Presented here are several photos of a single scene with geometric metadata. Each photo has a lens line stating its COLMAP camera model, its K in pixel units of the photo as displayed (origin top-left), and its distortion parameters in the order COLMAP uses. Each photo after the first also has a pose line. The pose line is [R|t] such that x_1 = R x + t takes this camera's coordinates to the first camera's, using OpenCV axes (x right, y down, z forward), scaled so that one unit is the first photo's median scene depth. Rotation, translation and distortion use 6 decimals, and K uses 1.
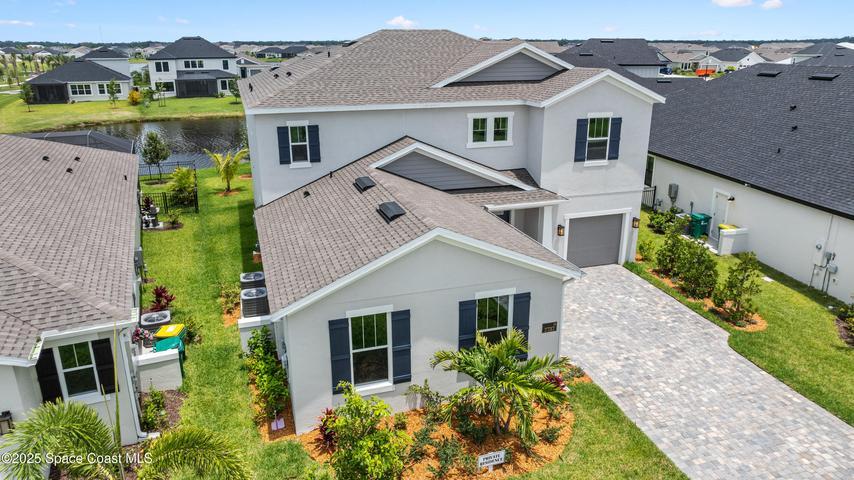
lens RADIAL K [[604.0, 0, 427.7], [0, 604.0, 239.7], [0, 0, 1]] dist [-0.048894, 0.050665]
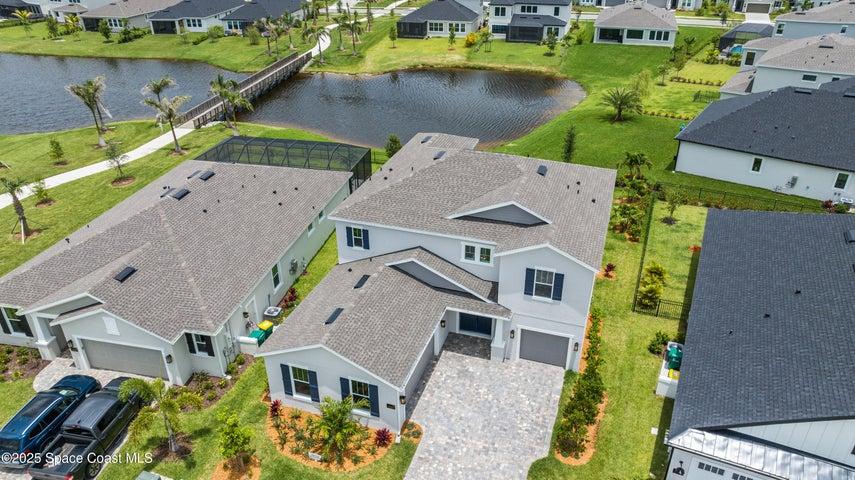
lens RADIAL K [[604.7, 0, 428.2], [0, 604.7, 239.7], [0, 0, 1]] dist [-0.048894, 0.050665]
pose [[0.804122, 0.281903, -0.523372, 0.753232], [-0.182454, 0.954954, 0.234038, -0.530369], [0.565772, -0.092704, 0.819334, -0.246802]]
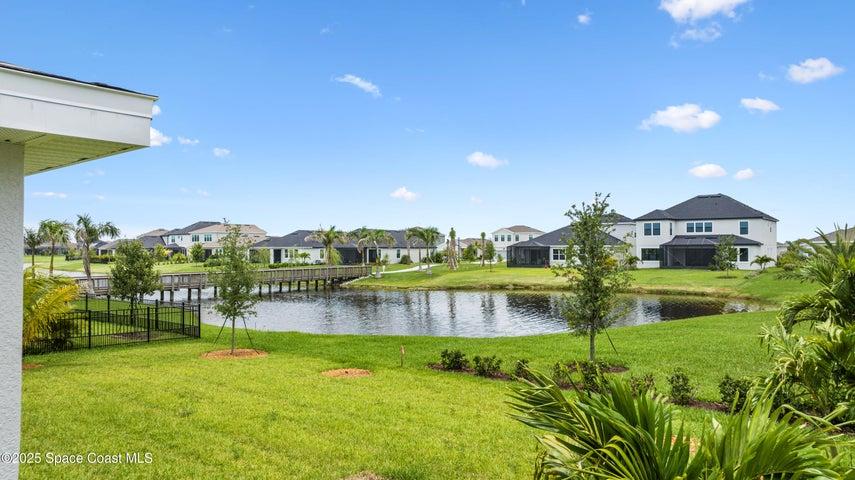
lens RADIAL K [[601.1, 0, 429.1], [0, 601.1, 241.1], [0, 0, 1]] dist [-0.021365, 0.007214]
pose [[0.533135, -0.008391, -0.845989, 0.273624], [-0.262946, 0.948785, -0.175117, -0.280335], [0.804131, 0.315811, 0.503624, 1.717440]]
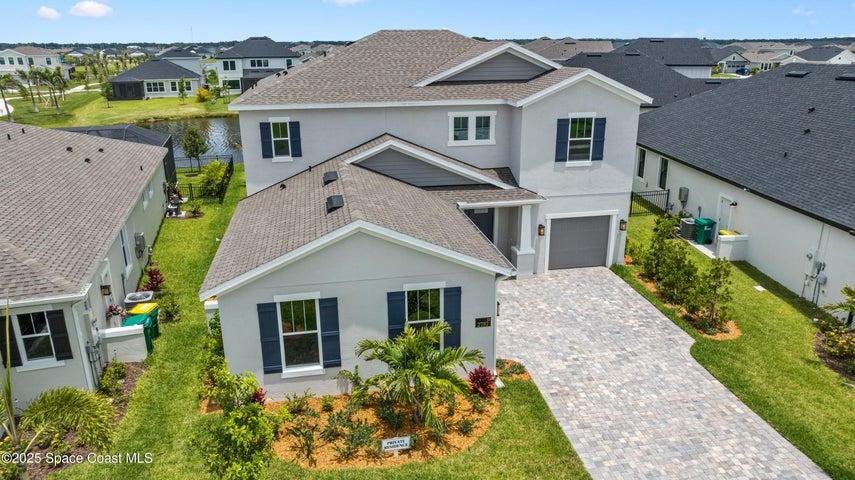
lens RADIAL K [[604.7, 0, 428.2], [0, 604.7, 239.7], [0, 0, 1]] dist [-0.048894, 0.050665]
pose [[0.992653, 0.035021, -0.115814, 0.154646], [-0.034968, 0.999385, 0.002486, 0.004597], [0.115830, 0.001582, 0.993268, -0.015658]]
